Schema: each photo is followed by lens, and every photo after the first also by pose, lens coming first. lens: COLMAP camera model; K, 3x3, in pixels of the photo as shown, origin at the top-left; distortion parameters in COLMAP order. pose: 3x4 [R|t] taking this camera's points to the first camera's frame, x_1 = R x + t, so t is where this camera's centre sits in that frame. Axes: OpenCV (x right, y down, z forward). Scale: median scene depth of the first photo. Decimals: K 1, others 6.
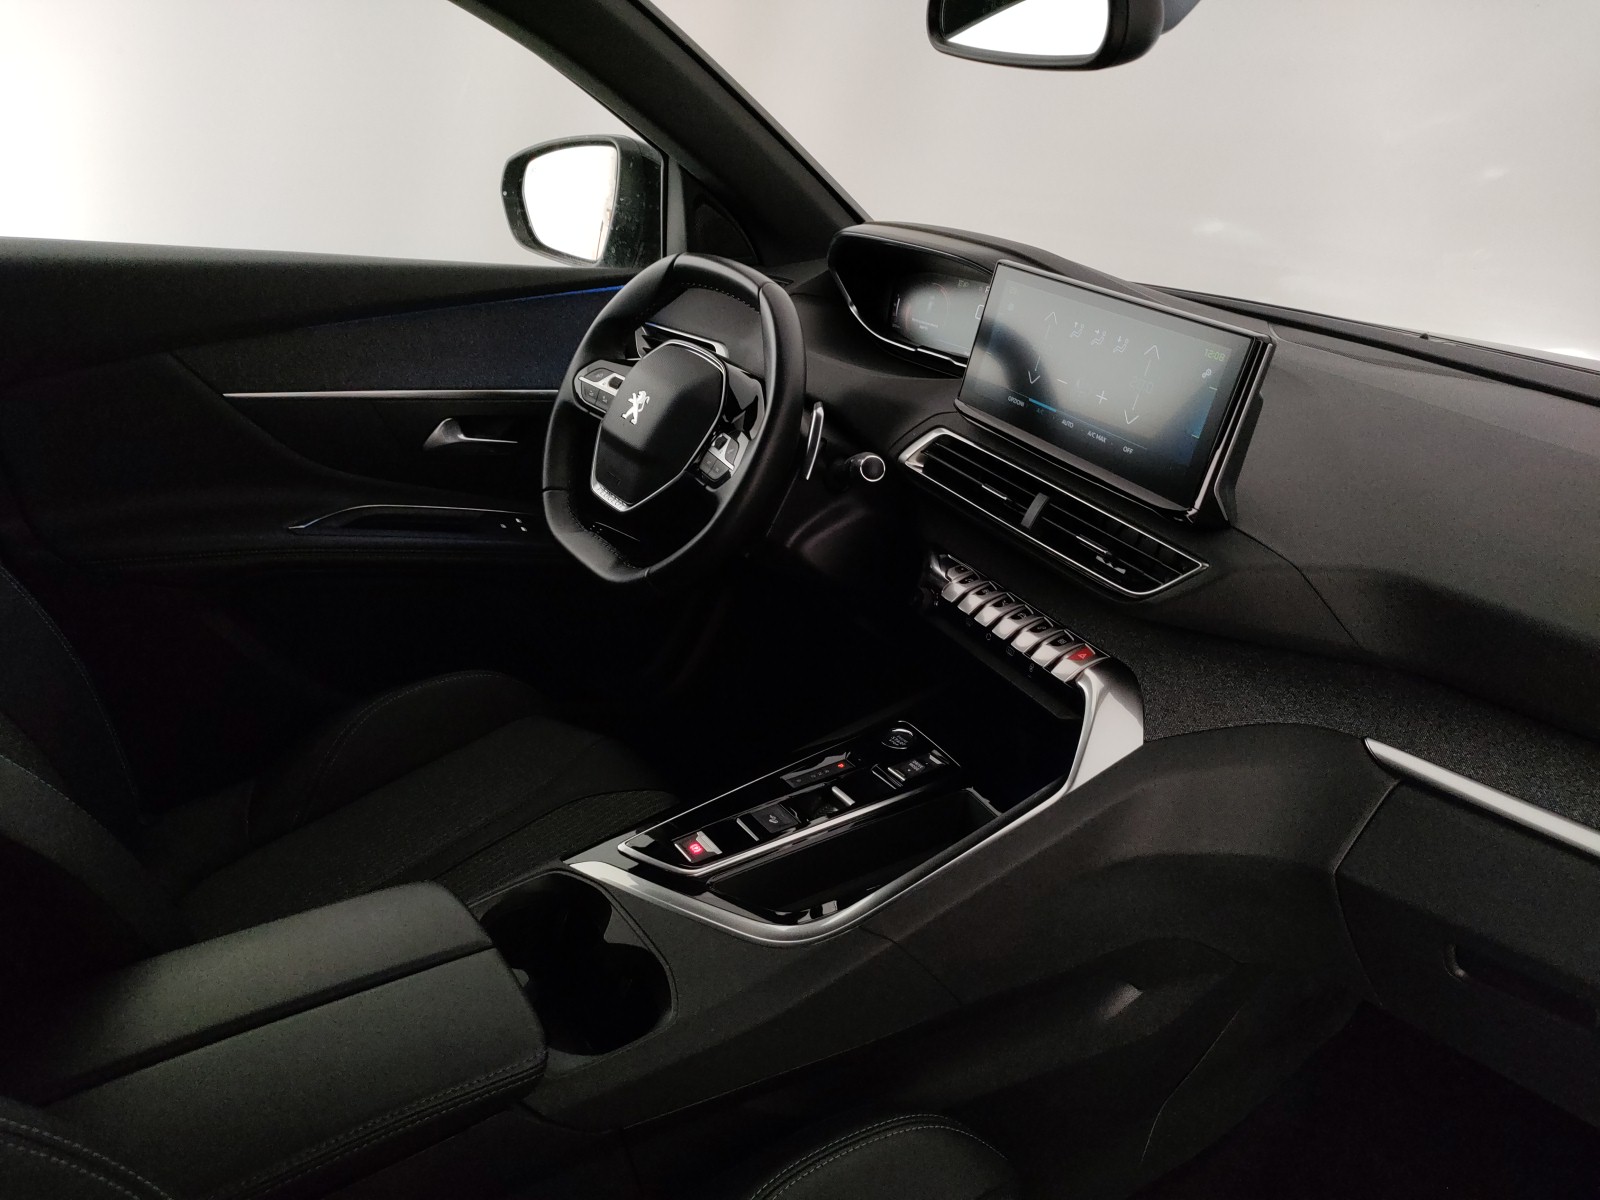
lens RADIAL K [[1241.4, 0, 793.2], [0, 1241.4, 596.8], [0, 0, 1]] dist [0.004859, -0.002752]
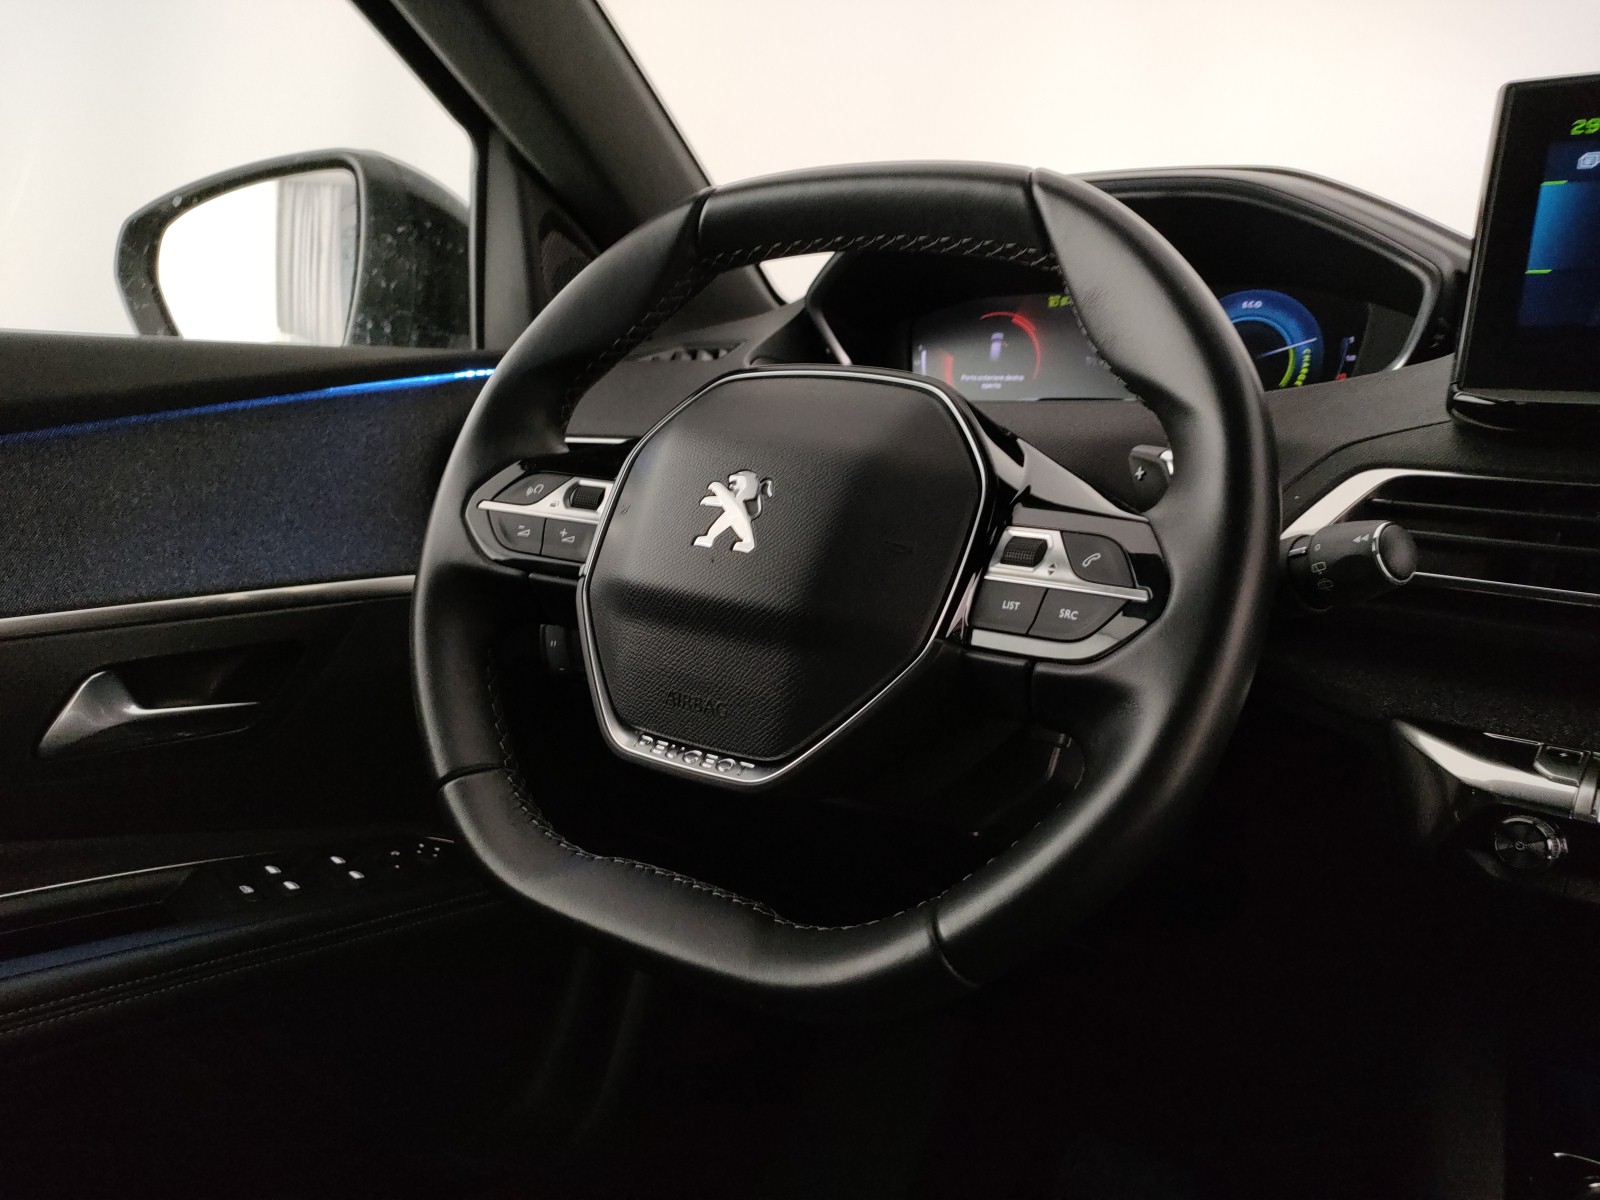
lens RADIAL K [[1241.4, 0, 793.2], [0, 1241.4, 596.8], [0, 0, 1]] dist [0.004859, -0.002752]
pose [[0.929310, -0.139071, 0.342115, -0.196327], [0.203212, 0.966092, -0.159280, -0.049625], [-0.308364, 0.217542, 0.926060, 0.513302]]
